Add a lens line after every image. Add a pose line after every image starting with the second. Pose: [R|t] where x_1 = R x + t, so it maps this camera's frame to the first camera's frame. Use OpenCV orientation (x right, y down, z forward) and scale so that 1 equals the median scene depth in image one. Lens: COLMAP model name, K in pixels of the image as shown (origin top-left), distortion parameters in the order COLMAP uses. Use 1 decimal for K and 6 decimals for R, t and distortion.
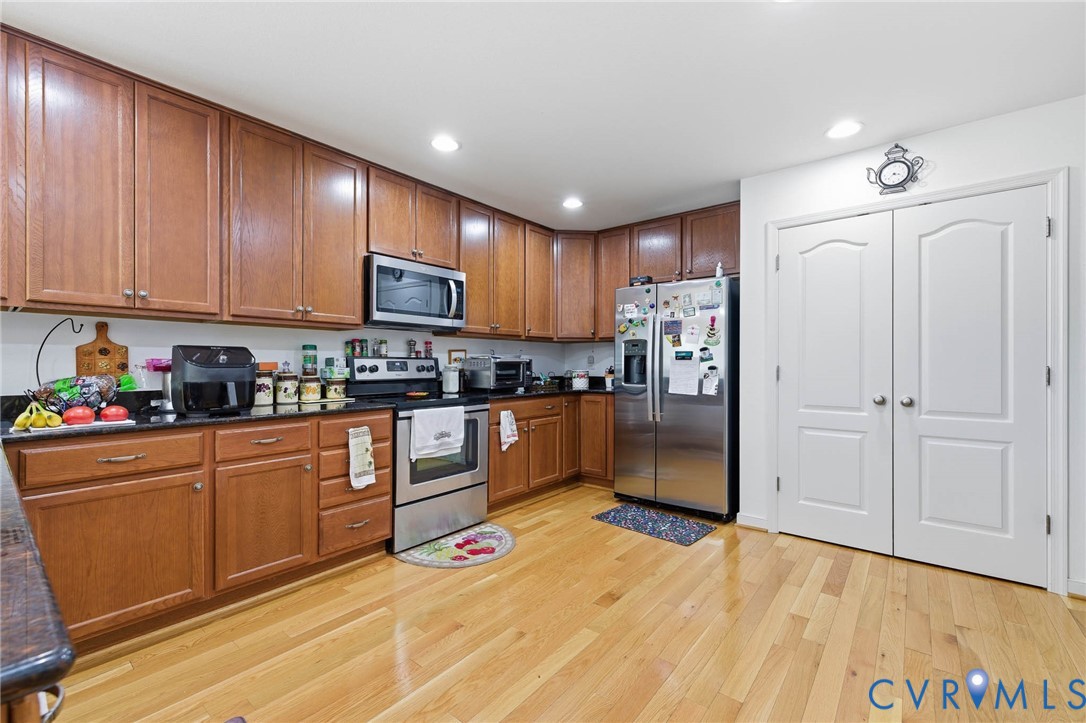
lens RADIAL K [[463.9, 0, 541.2], [0, 463.9, 365.4], [0, 0, 1]] dist [0.009010, -0.001684]
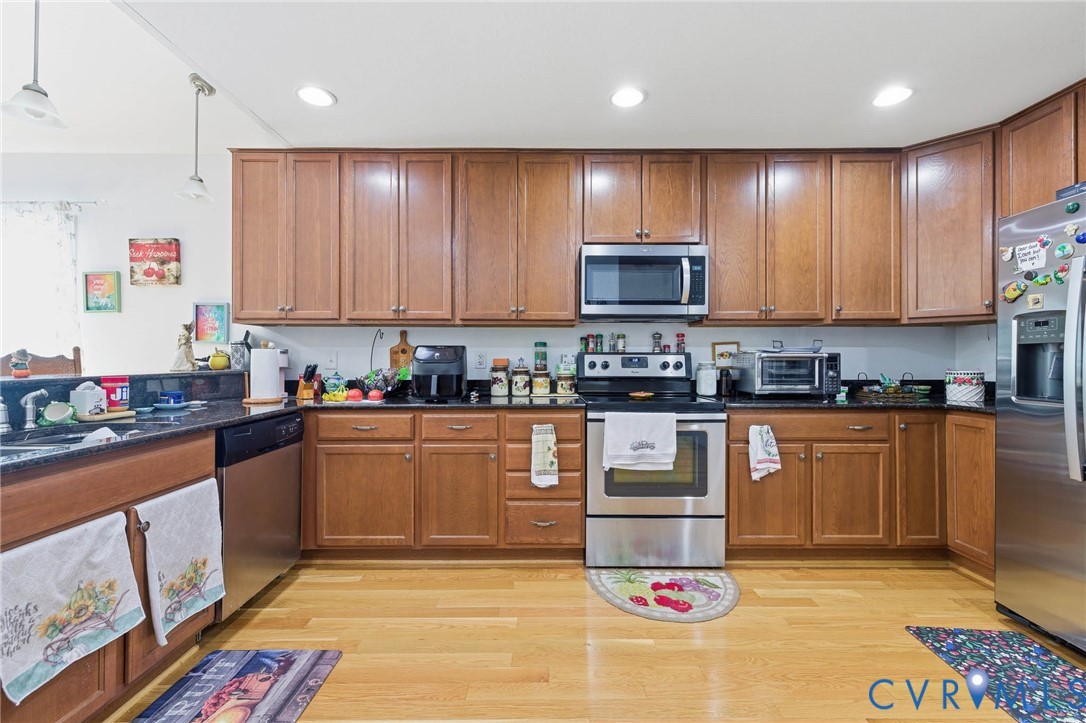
lens RADIAL K [[463.9, 0, 541.9], [0, 463.9, 357.6], [0, 0, 1]] dist [0.009010, -0.001684]
pose [[0.628786, -0.003769, -0.777569, 0.288977], [-0.002673, 0.999972, -0.007008, -0.001092], [0.777574, 0.006485, 0.628759, 0.297382]]
